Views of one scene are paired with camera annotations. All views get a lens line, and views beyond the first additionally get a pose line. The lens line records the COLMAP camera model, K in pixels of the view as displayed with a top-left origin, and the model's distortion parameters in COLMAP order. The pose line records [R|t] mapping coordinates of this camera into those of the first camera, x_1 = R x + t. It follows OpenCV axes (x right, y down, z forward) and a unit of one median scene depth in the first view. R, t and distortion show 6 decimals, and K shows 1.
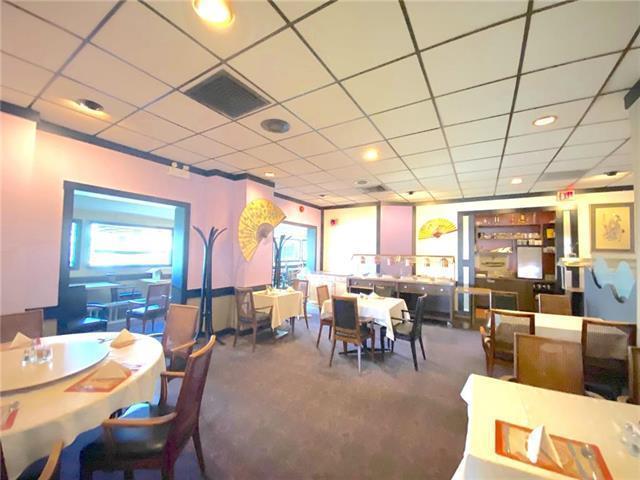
lens RADIAL K [[259.6, 0, 319.4], [0, 259.6, 241.8], [0, 0, 1]] dist [0.021777, -0.019785]
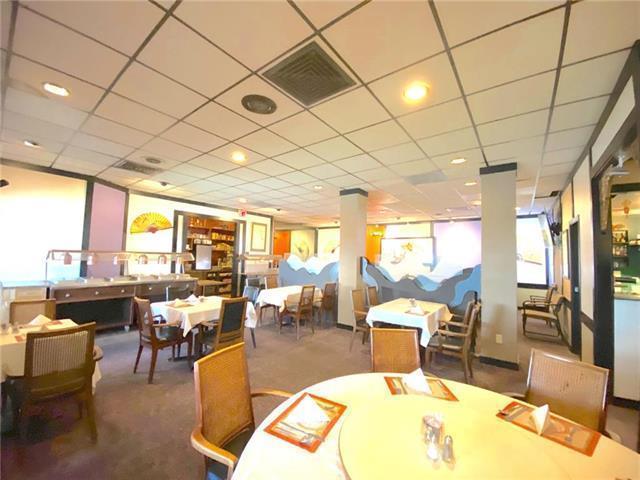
lens RADIAL K [[259.6, 0, 319.4], [0, 259.6, 241.8], [0, 0, 1]] dist [0.021777, -0.019785]
pose [[0.104281, 0.039252, 0.993773, -0.438032], [-0.069243, 0.997083, -0.032116, 0.004464], [-0.992134, -0.065463, 0.106695, 0.310654]]
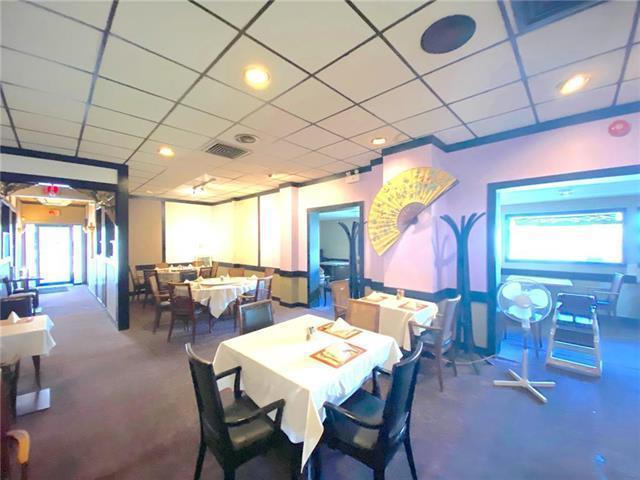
lens RADIAL K [[259.6, 0, 319.4], [0, 259.6, 241.8], [0, 0, 1]] dist [0.021777, -0.019785]
pose [[-0.217044, -0.021258, -0.975930, 0.403488], [0.042111, 0.998628, -0.031118, 0.033425], [0.975253, -0.047852, -0.215851, 0.688357]]
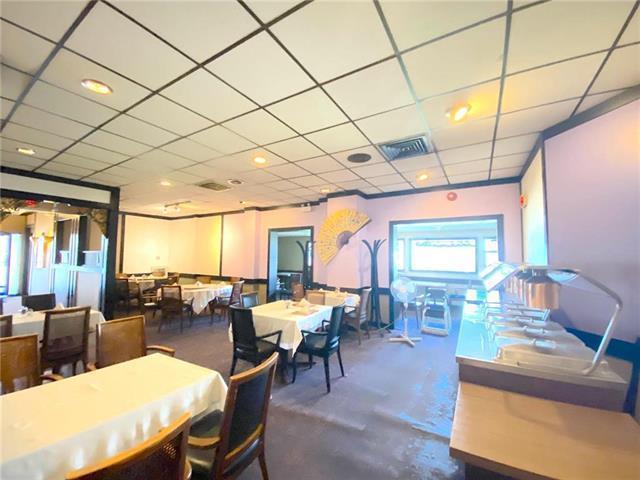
lens RADIAL K [[259.6, 0, 319.4], [0, 259.6, 241.8], [0, 0, 1]] dist [0.021777, -0.019785]
pose [[0.001675, -0.079485, -0.996835, 0.660291], [0.032318, 0.996320, -0.079389, 0.042899], [0.999476, -0.032083, 0.004238, 0.674926]]
